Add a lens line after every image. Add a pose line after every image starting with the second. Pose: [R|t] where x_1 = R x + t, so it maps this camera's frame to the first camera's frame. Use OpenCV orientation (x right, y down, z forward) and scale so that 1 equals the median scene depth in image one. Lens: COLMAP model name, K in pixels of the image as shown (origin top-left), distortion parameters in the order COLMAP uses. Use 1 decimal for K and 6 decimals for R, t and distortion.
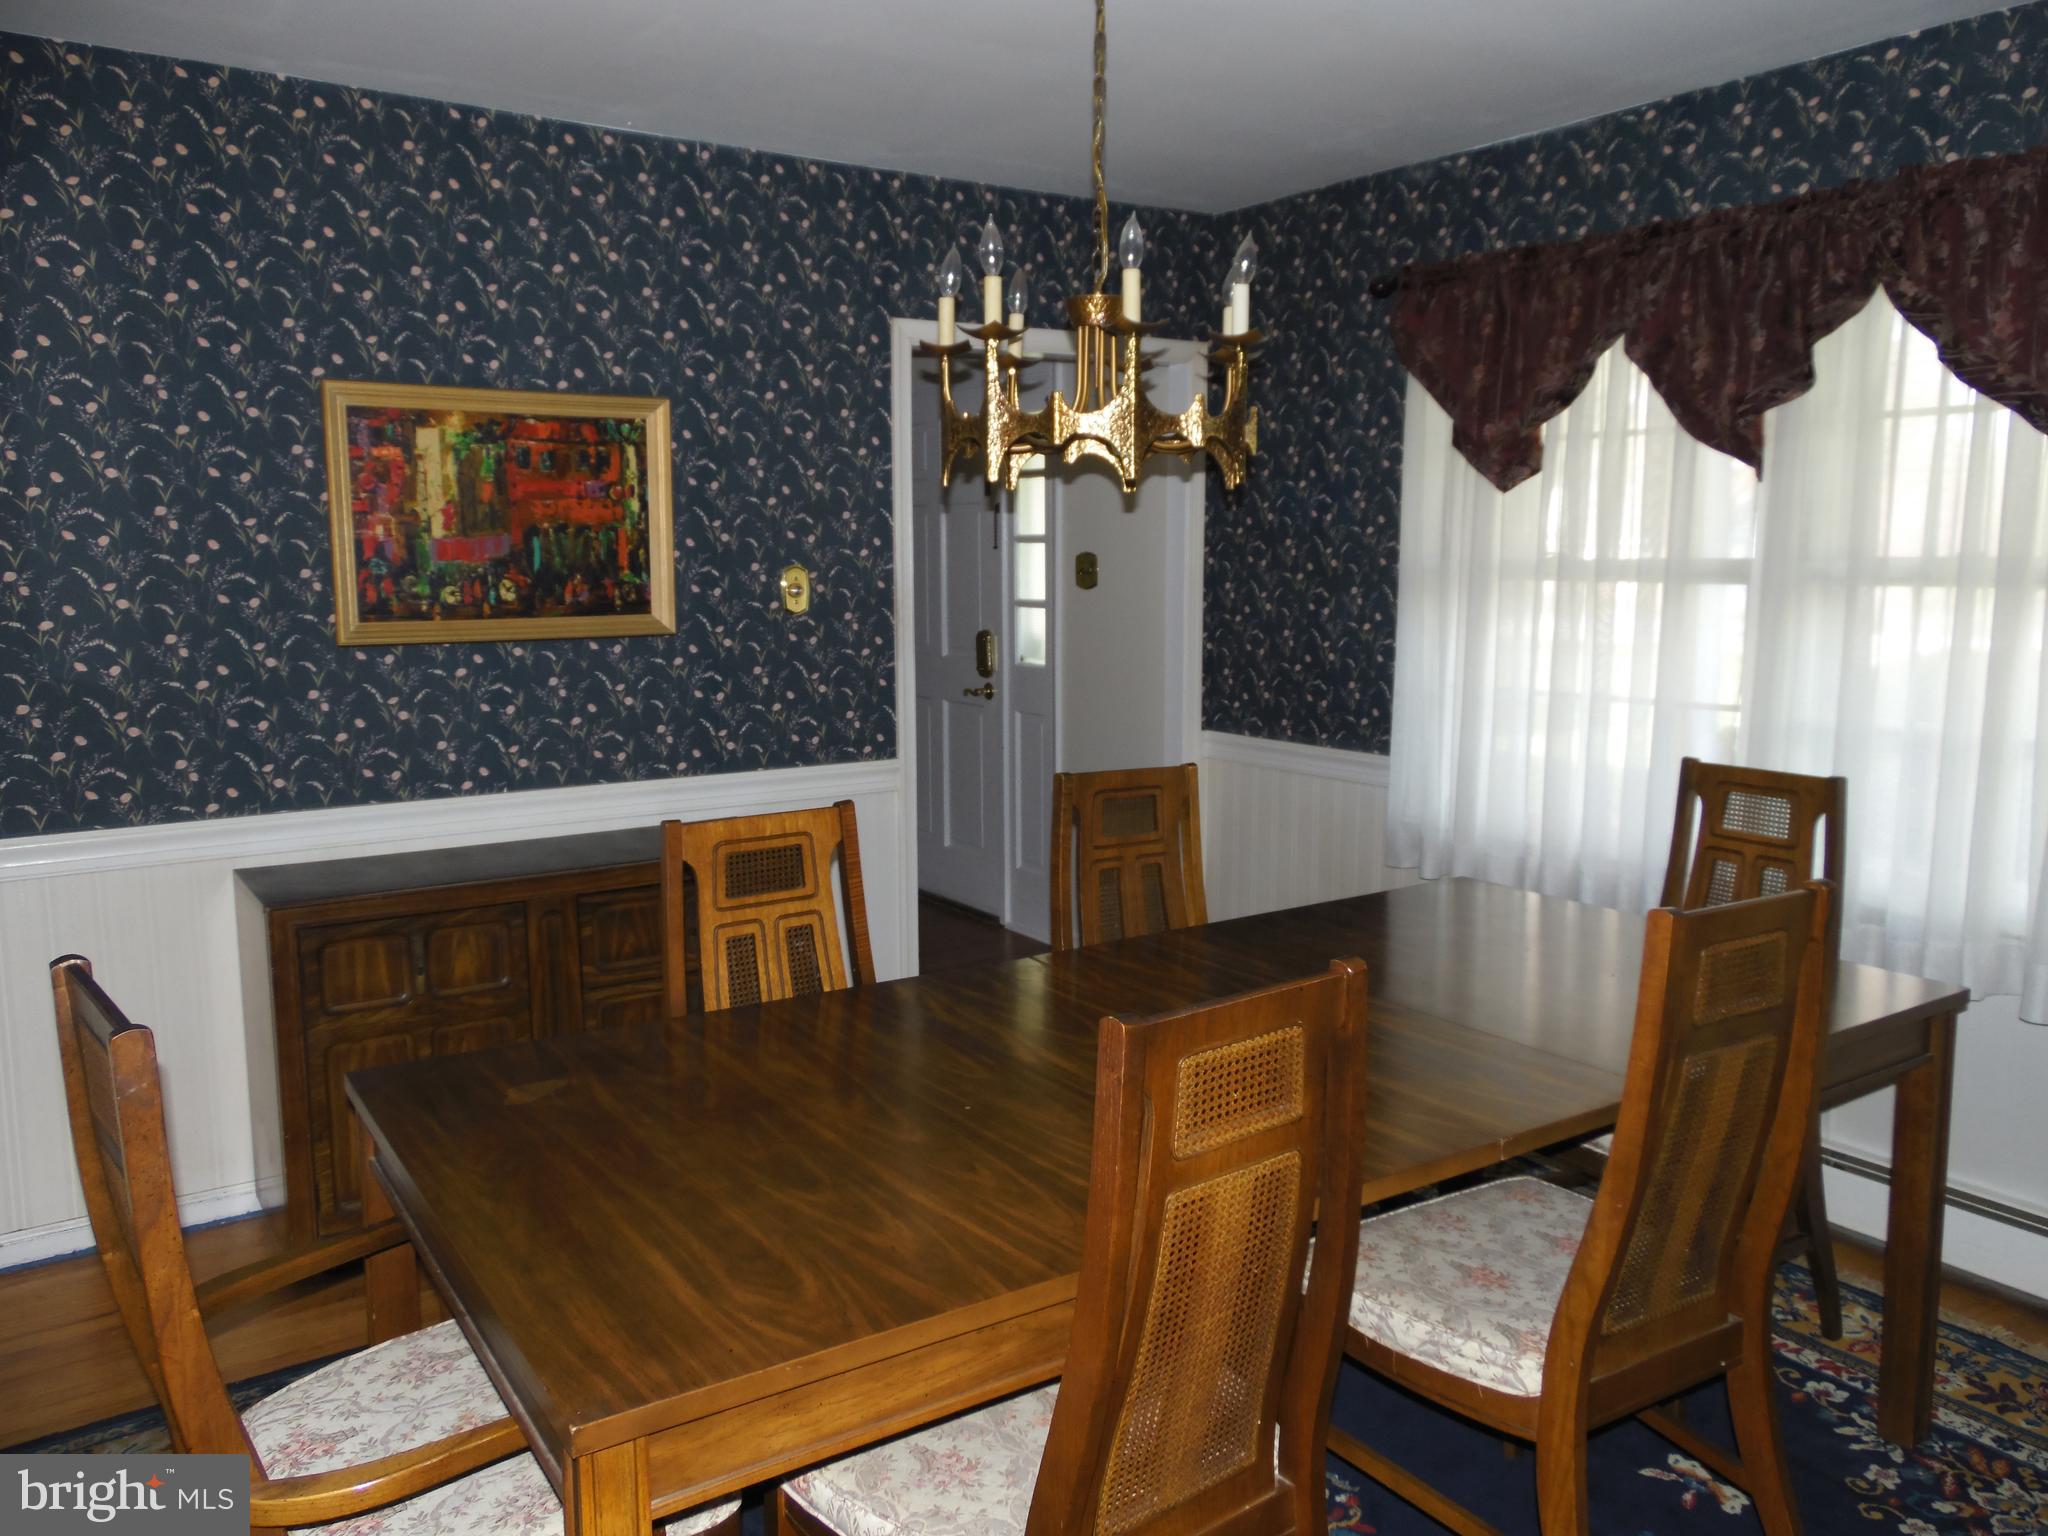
lens RADIAL K [[1528.5, 0, 1035.7], [0, 1528.5, 763.8], [0, 0, 1]] dist [-0.052949, 0.090861]
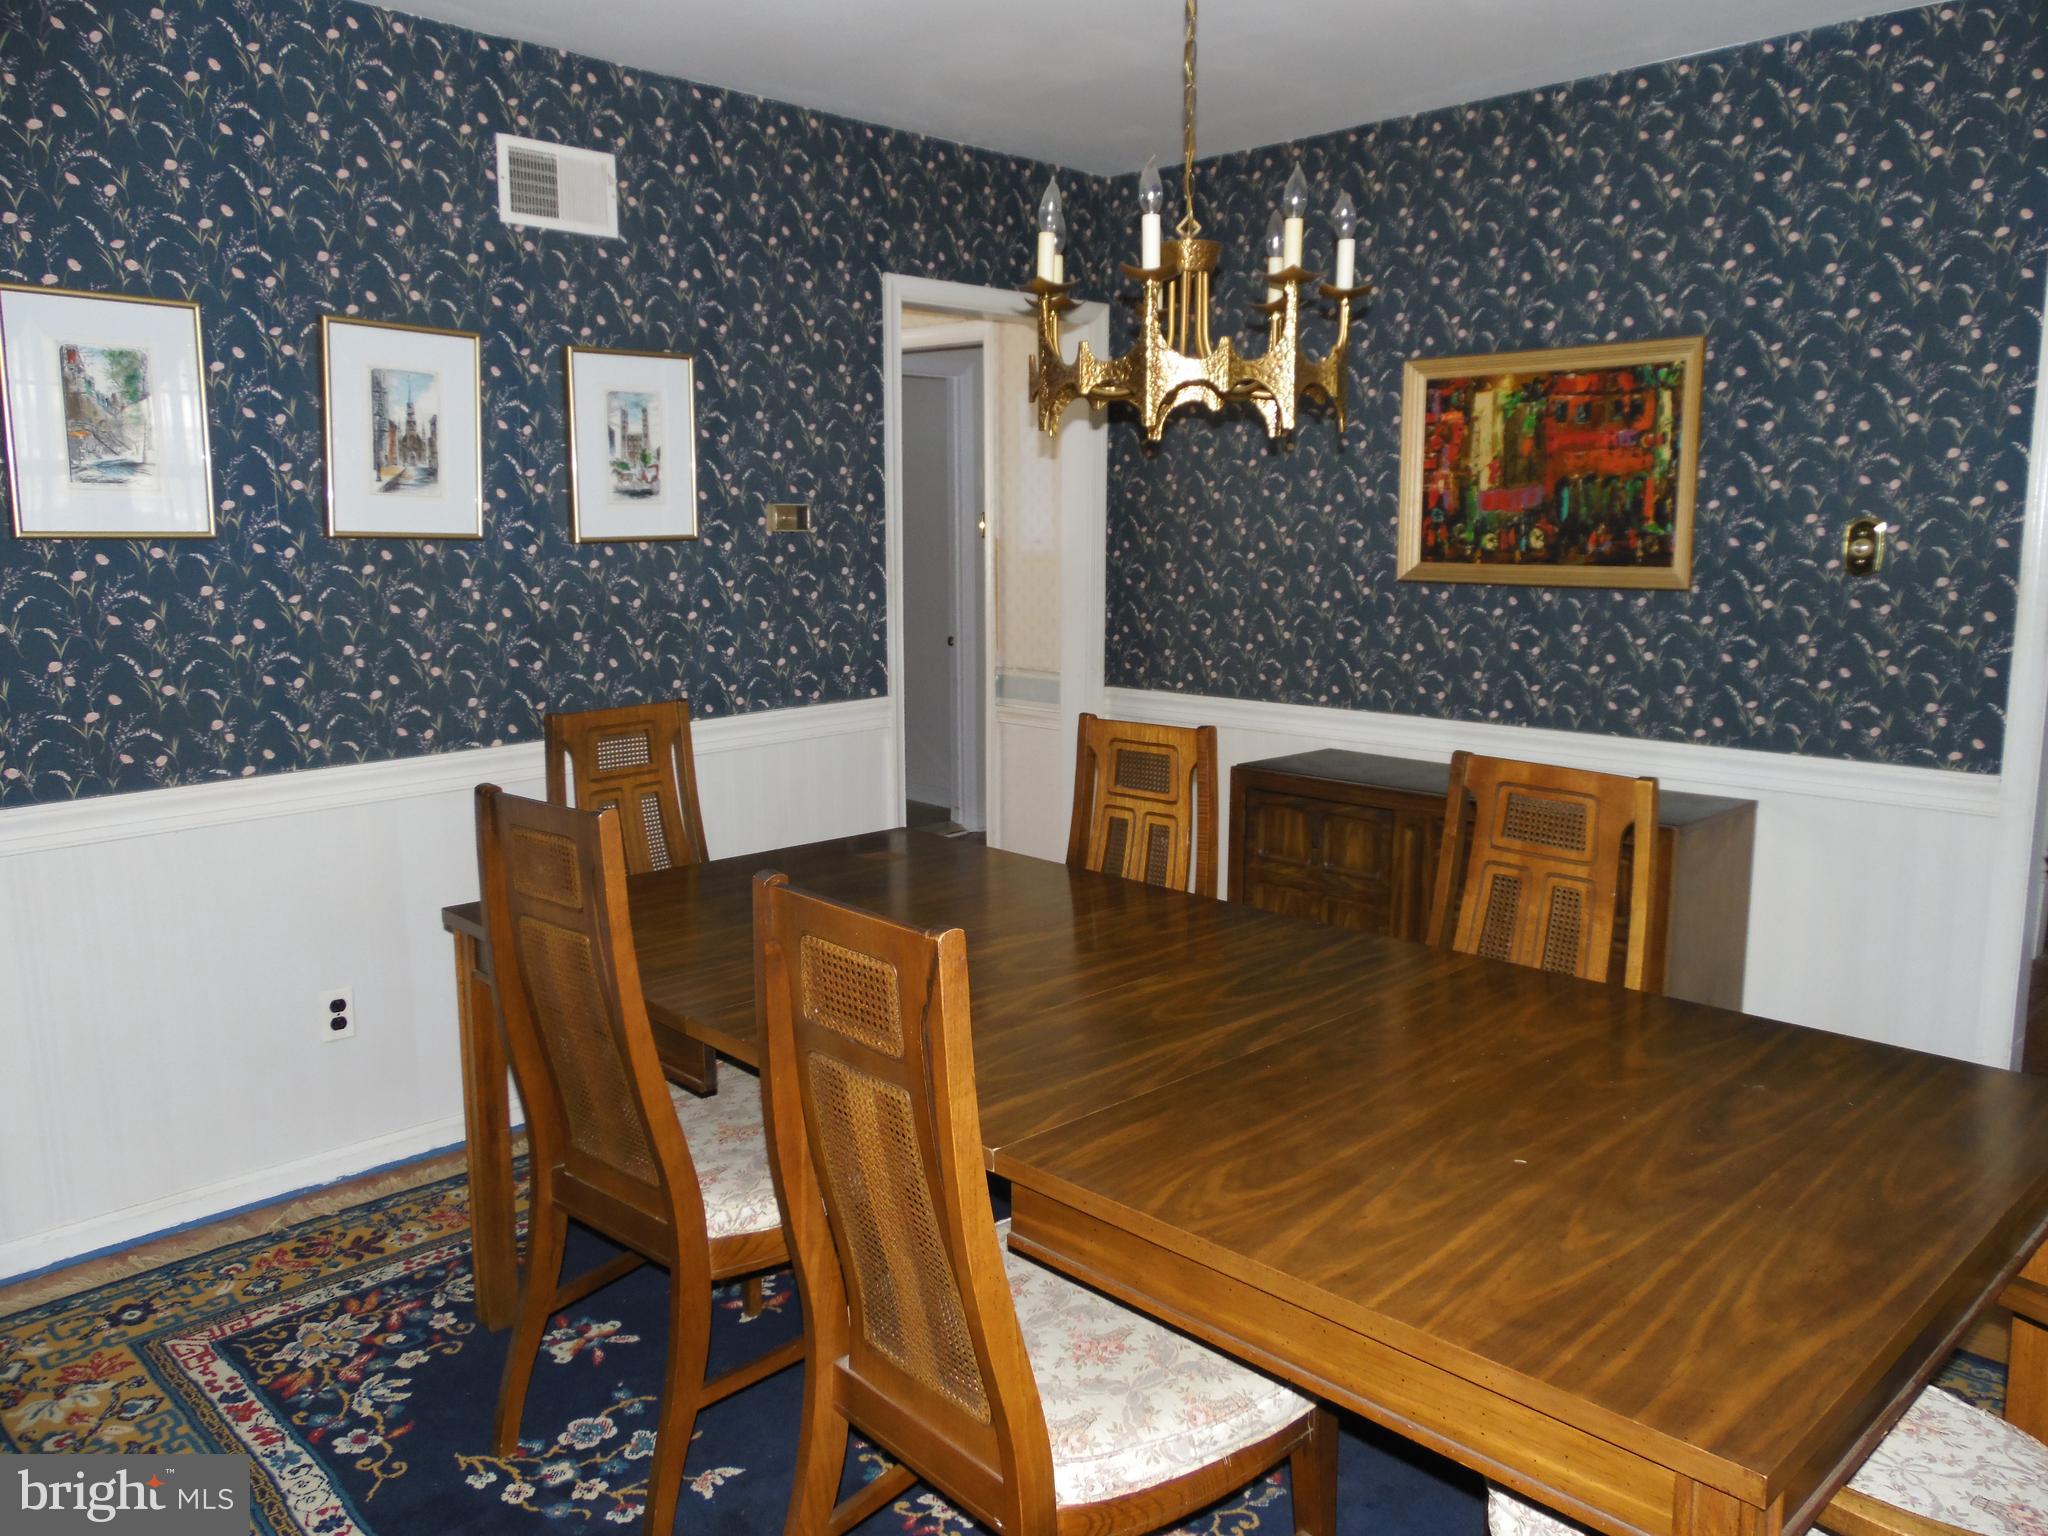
lens RADIAL K [[1524.2, 0, 1018.5], [0, 1524.2, 705.5], [0, 0, 1]] dist [0.012321, 0.098026]
pose [[0.989737, -0.009969, 0.142556, -0.214008], [0.011453, 0.999888, -0.009594, 0.003507], [-0.142444, 0.011128, 0.989740, -0.011630]]
